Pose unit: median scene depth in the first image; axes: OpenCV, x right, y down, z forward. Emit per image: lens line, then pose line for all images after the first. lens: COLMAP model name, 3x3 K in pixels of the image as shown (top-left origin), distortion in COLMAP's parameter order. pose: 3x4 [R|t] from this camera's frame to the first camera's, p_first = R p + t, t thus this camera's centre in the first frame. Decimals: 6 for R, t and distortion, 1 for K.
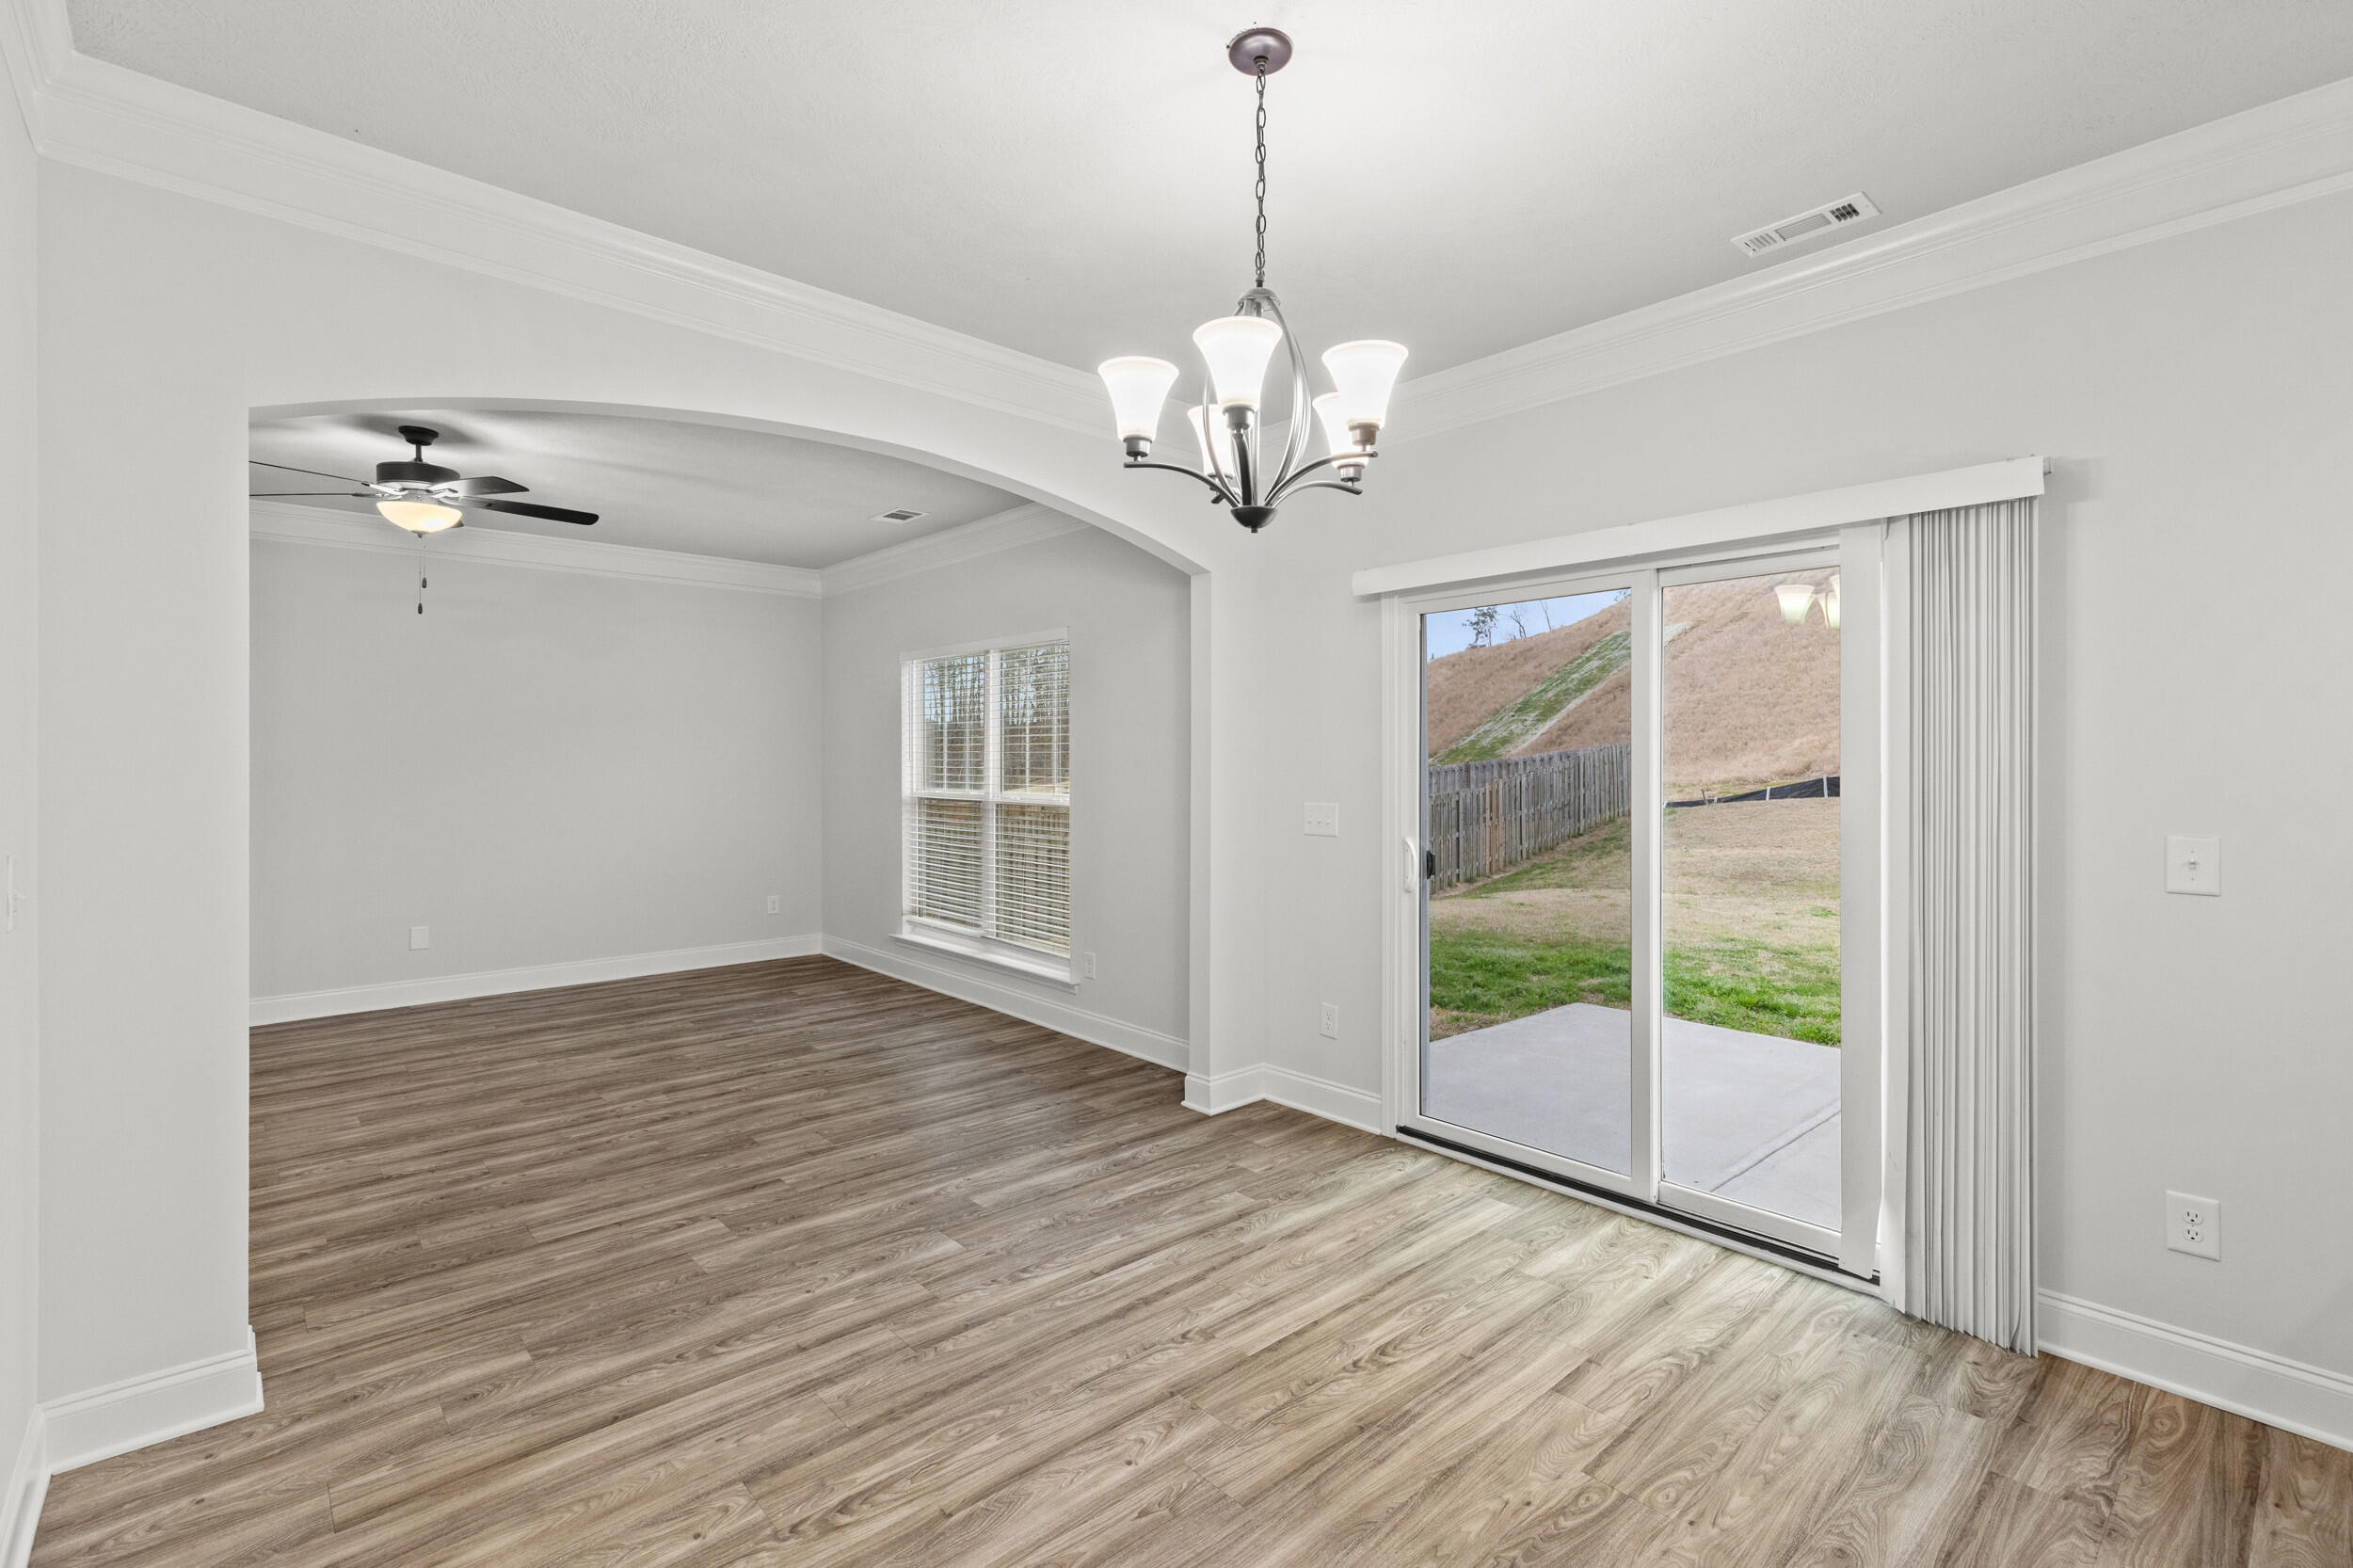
lens RADIAL K [[1061.9, 0, 1172.4], [0, 1061.9, 770.2], [0, 0, 1]] dist [0.000748, -0.000469]
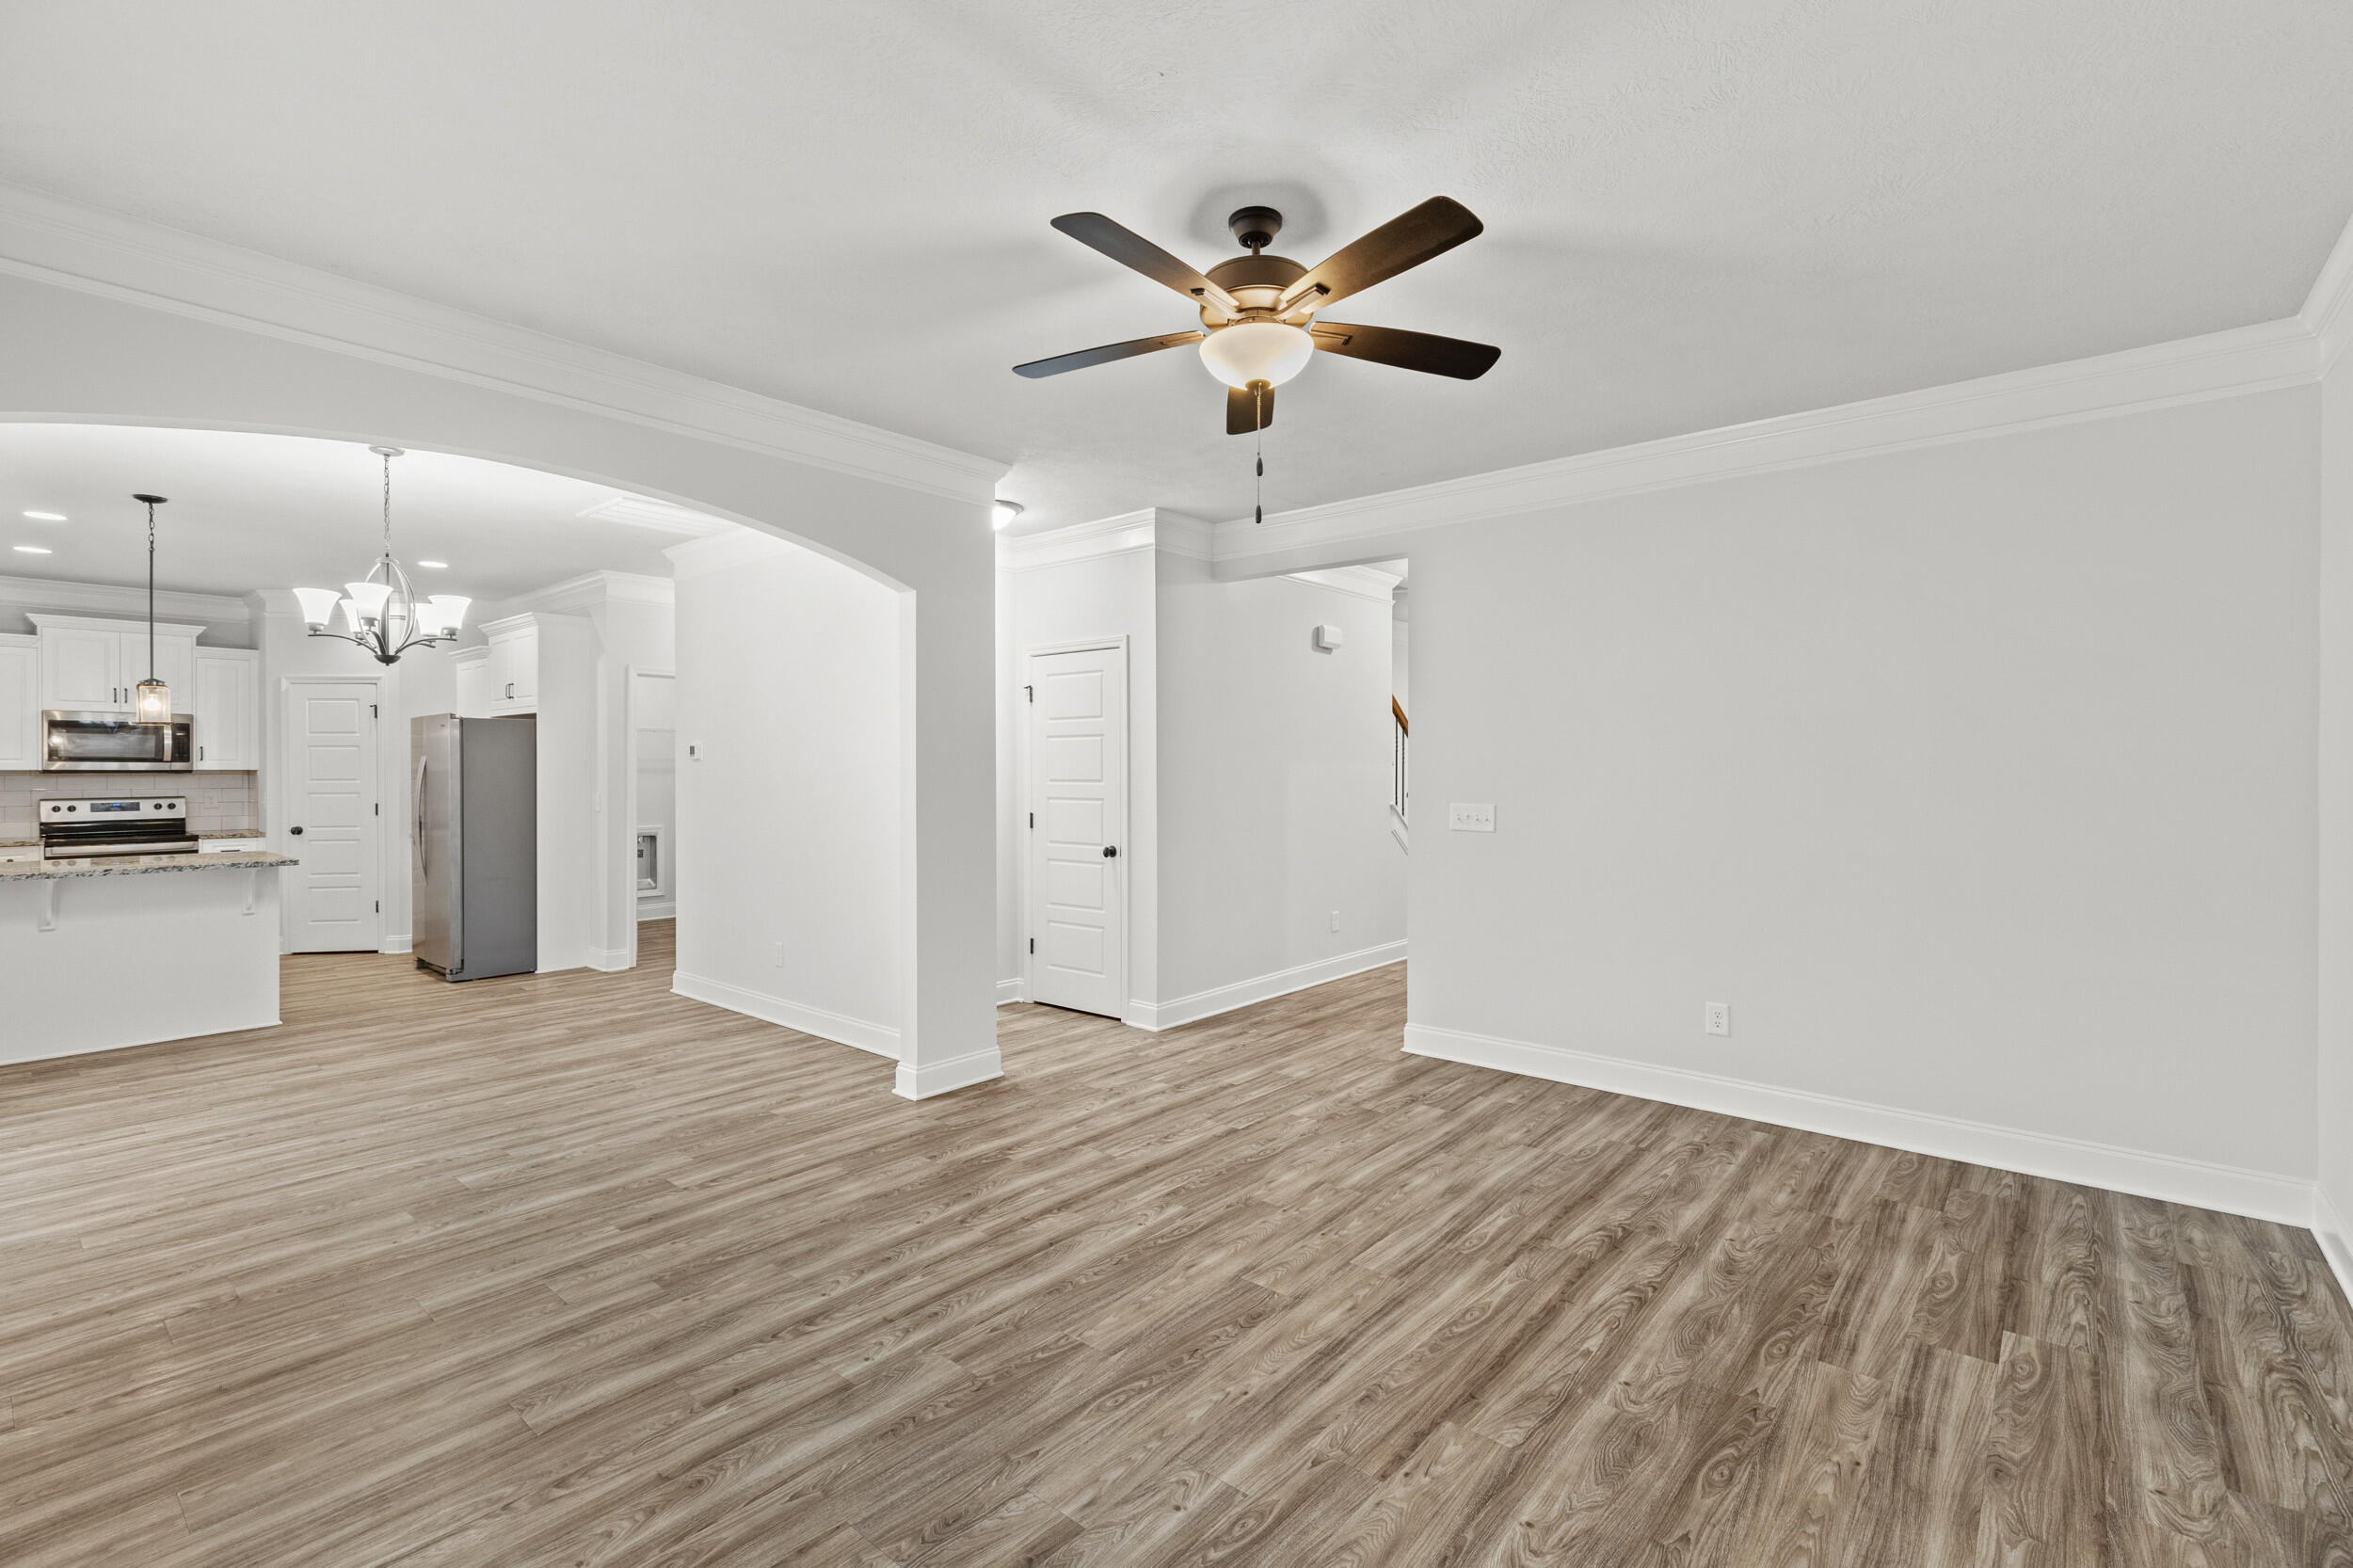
lens RADIAL K [[1061.9, 0, 1176.6], [0, 1061.9, 773.7], [0, 0, 1]] dist [0.000748, -0.000469]
pose [[-0.991289, 0.001329, -0.131701, -0.723966], [-0.000508, 0.999903, 0.013913, -0.018240], [0.131707, 0.013859, -0.991192, 1.964740]]
